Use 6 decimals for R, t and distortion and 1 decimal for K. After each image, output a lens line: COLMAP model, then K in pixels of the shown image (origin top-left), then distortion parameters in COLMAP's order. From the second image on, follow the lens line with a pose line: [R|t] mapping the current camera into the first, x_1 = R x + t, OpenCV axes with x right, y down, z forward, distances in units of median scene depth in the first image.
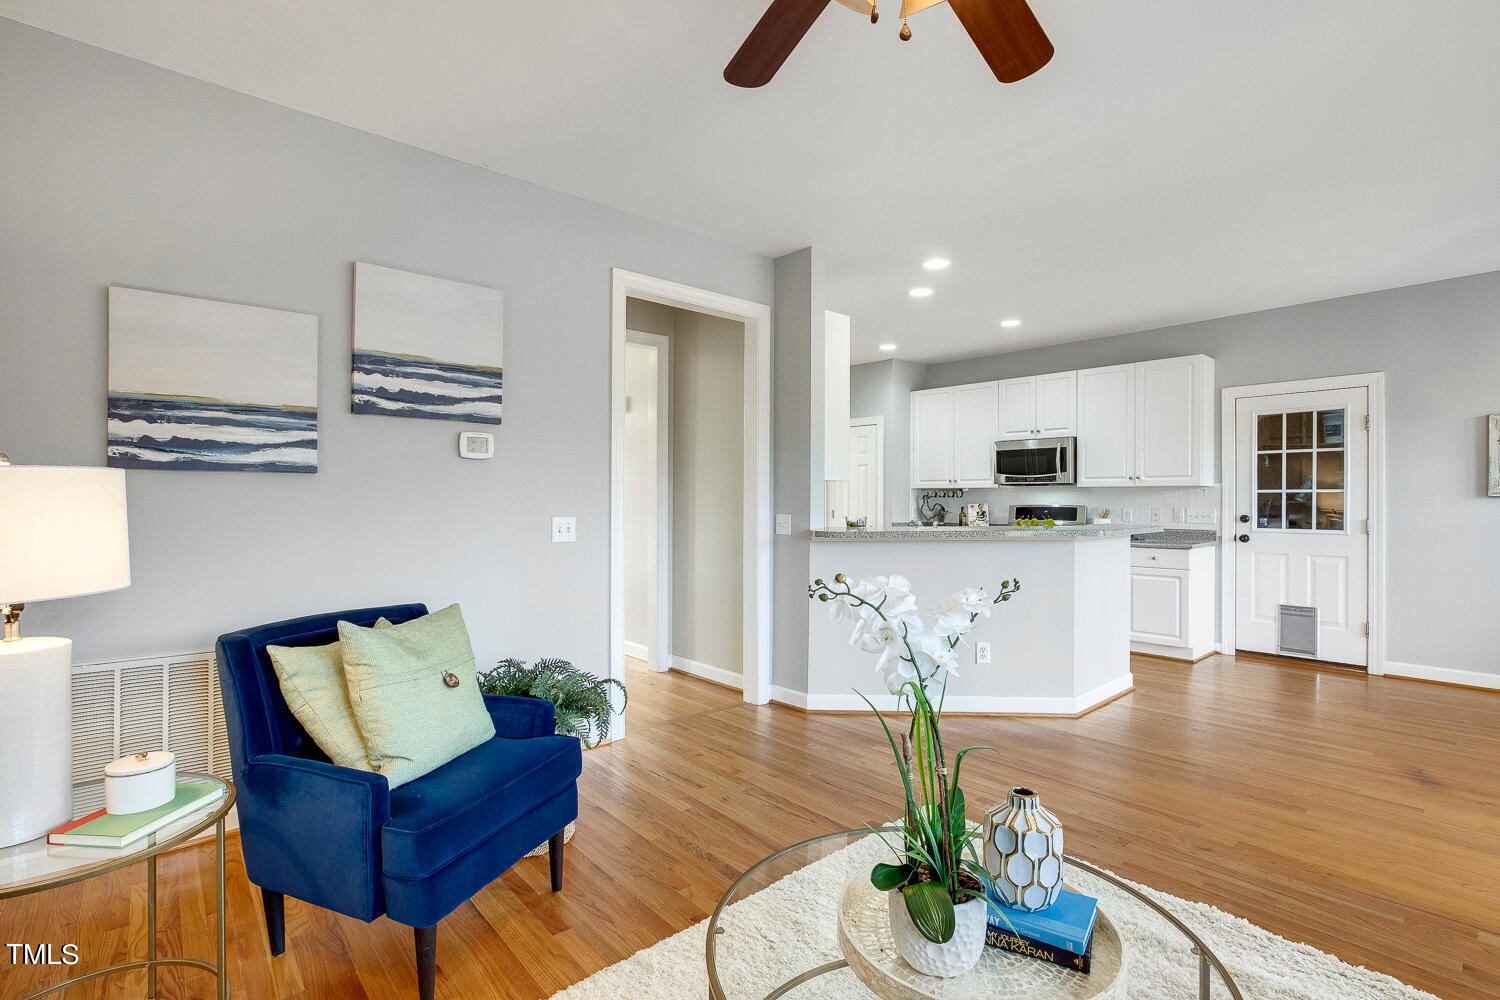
lens RADIAL K [[688.8, 0, 747.7], [0, 688.8, 512.3], [0, 0, 1]] dist [-0.024487, 0.004865]
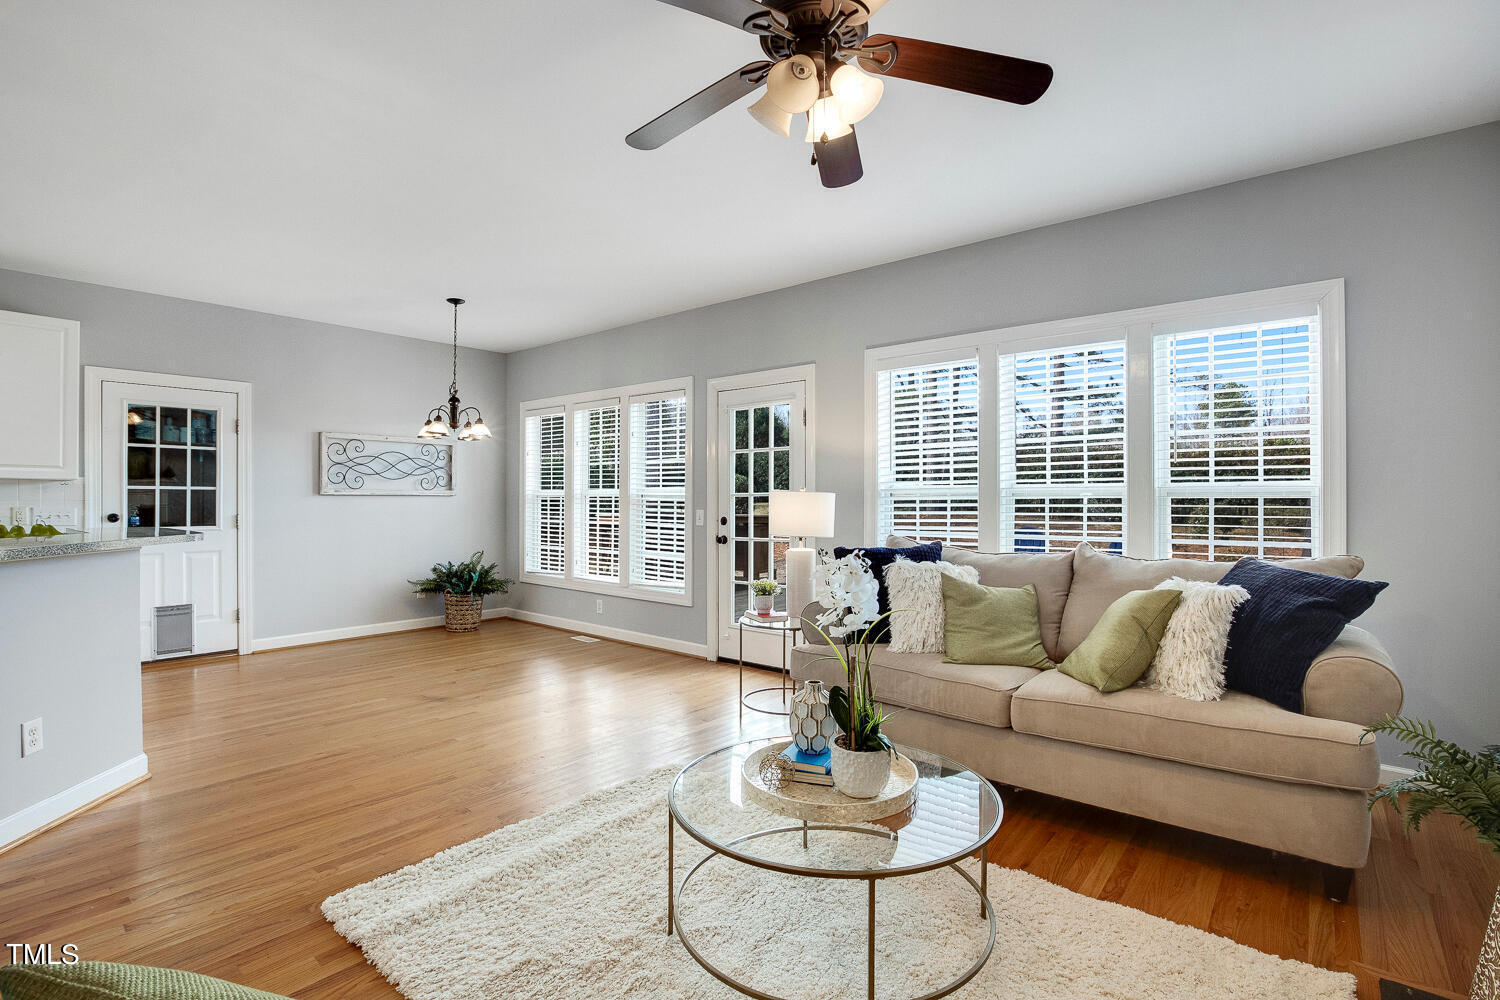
lens RADIAL K [[688.8, 0, 749.3], [0, 688.8, 501.1], [0, 0, 1]] dist [-0.024487, 0.004865]
pose [[-0.150251, -0.002629, 0.988644, -0.237279], [0.012571, 0.999911, 0.004569, -0.005023], [-0.988568, 0.013114, -0.150204, 0.276663]]
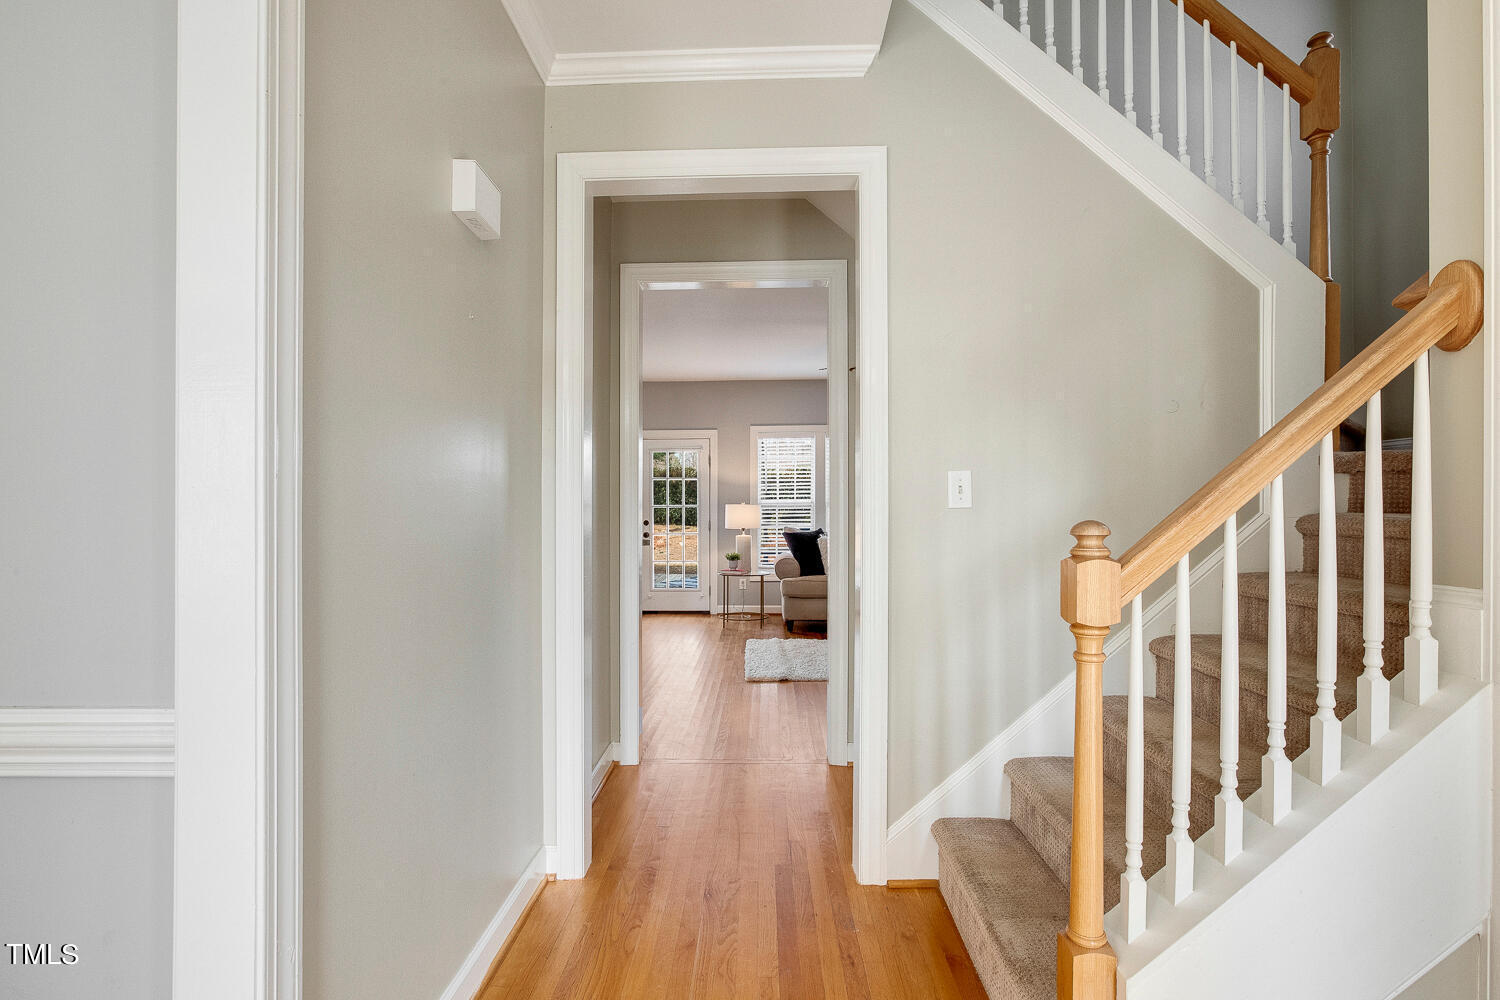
lens RADIAL K [[688.8, 0, 747.0], [0, 688.8, 505.9], [0, 0, 1]] dist [-0.024487, 0.004865]
pose [[-0.735053, 0.001542, 0.678007, -0.426230], [0.011859, 0.999874, 0.010582, -0.021555], [-0.677905, 0.015819, -0.734979, 1.019649]]
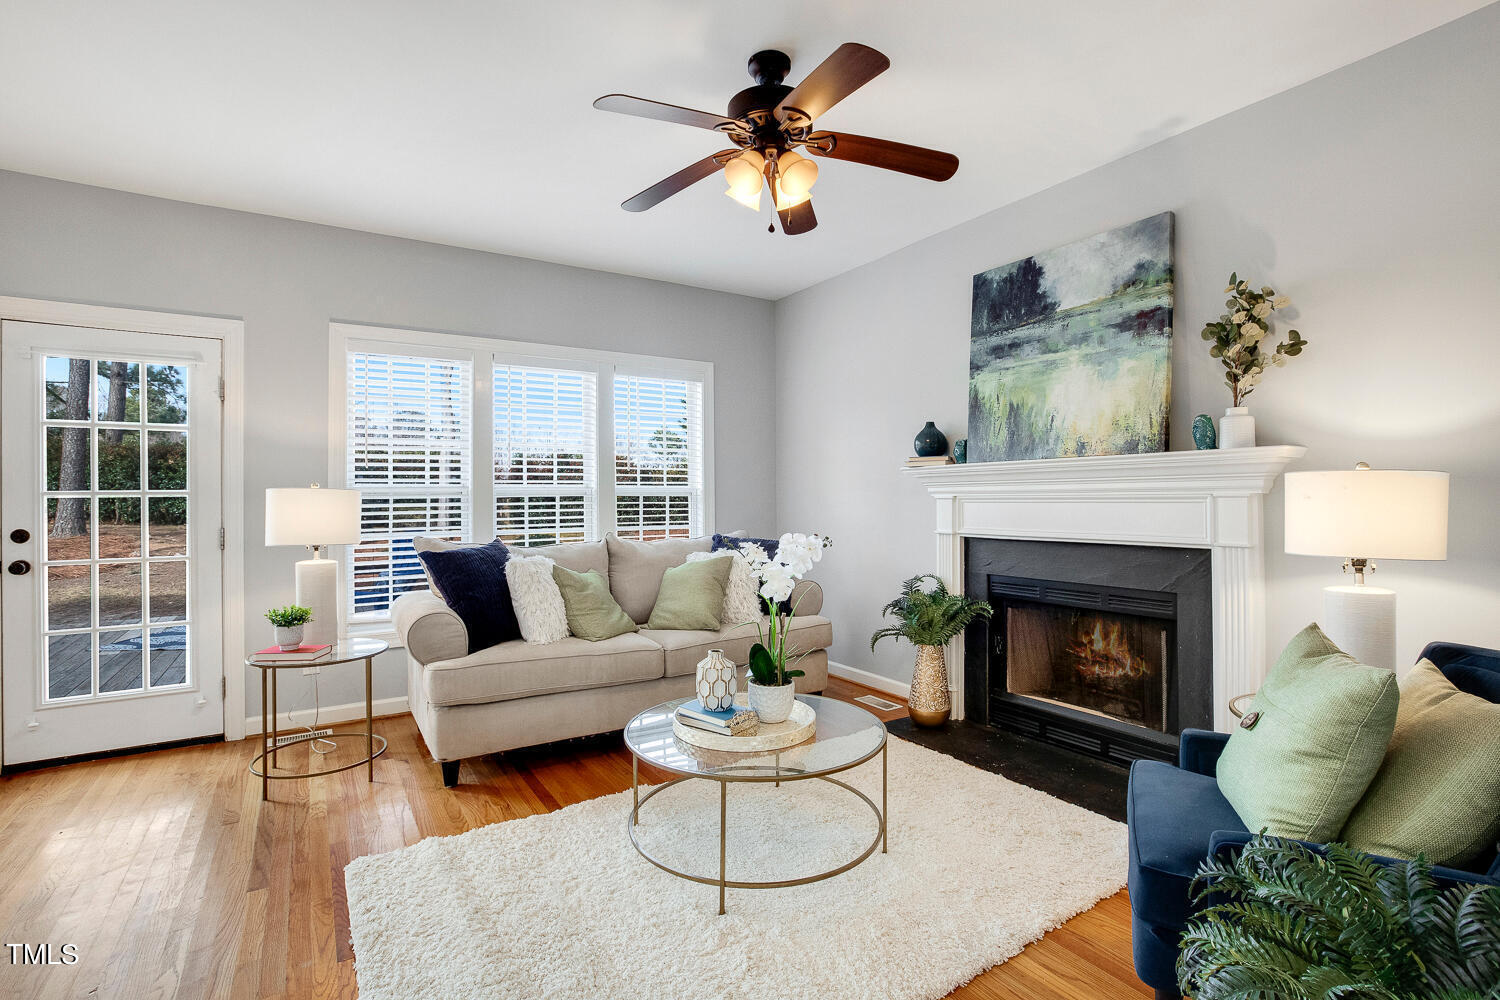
lens RADIAL K [[711.4, 0, 748.2], [0, 711.4, 496.8], [0, 0, 1]] dist [-0.033432, 0.002886]
pose [[-0.985893, 0.006776, 0.167238, -0.009048], [0.008890, 0.999890, 0.011897, -0.008499], [-0.167139, 0.013216, -0.985845, 0.599415]]
